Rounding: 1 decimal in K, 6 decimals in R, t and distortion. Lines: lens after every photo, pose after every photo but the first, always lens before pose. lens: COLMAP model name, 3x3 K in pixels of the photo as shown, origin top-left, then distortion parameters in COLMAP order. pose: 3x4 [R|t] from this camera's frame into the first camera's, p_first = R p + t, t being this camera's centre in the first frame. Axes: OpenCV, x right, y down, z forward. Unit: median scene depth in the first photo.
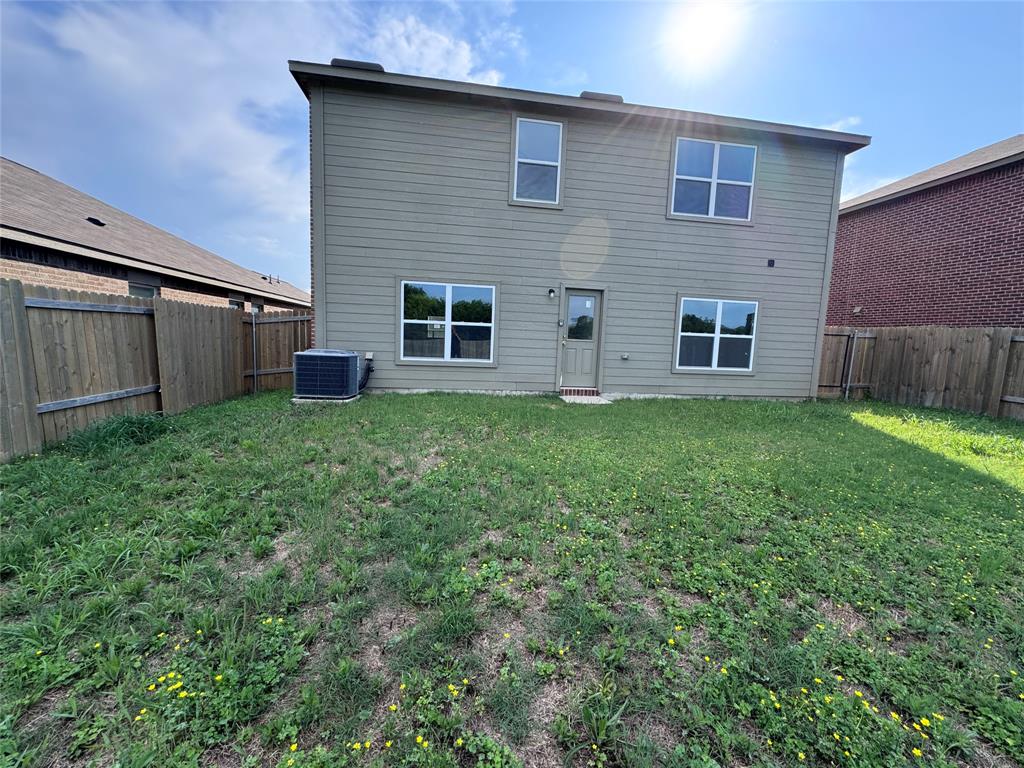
lens RADIAL K [[409.8, 0, 512.4], [0, 409.8, 385.6], [0, 0, 1]] dist [0.000057, -0.000781]
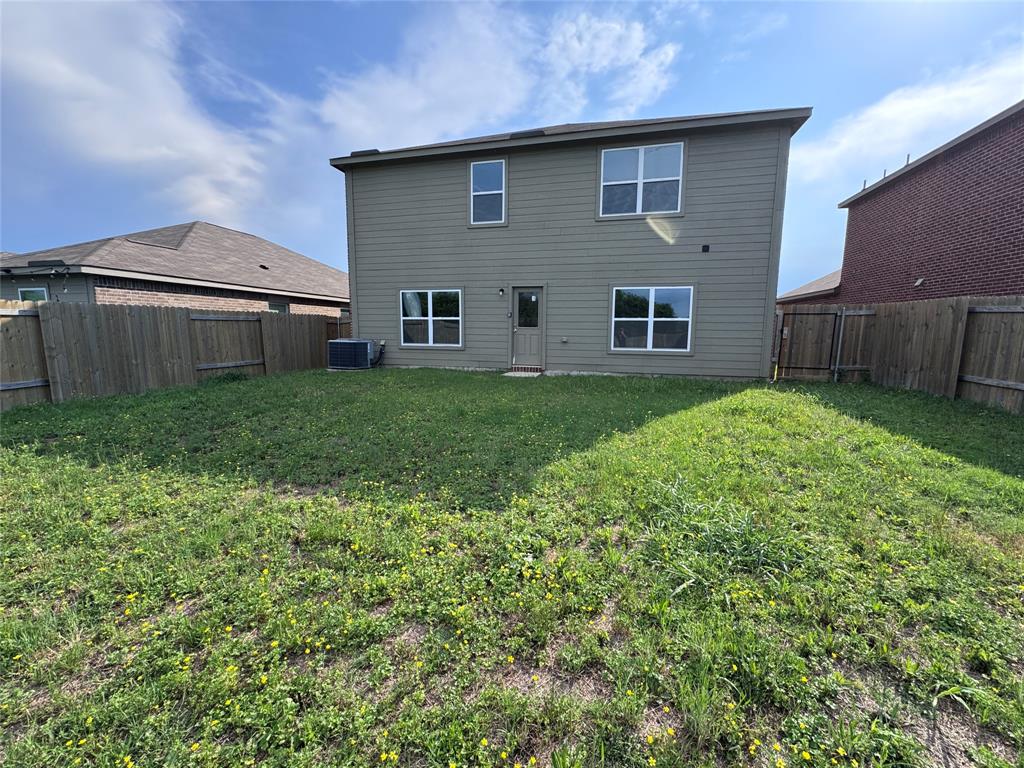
lens RADIAL K [[409.8, 0, 513.2], [0, 409.8, 387.1], [0, 0, 1]] dist [0.000057, -0.000781]
pose [[0.922248, 0.022544, -0.385941, 0.602439], [-0.017422, 0.999708, 0.016764, 0.049355], [0.386206, -0.008736, 0.922371, -0.170036]]
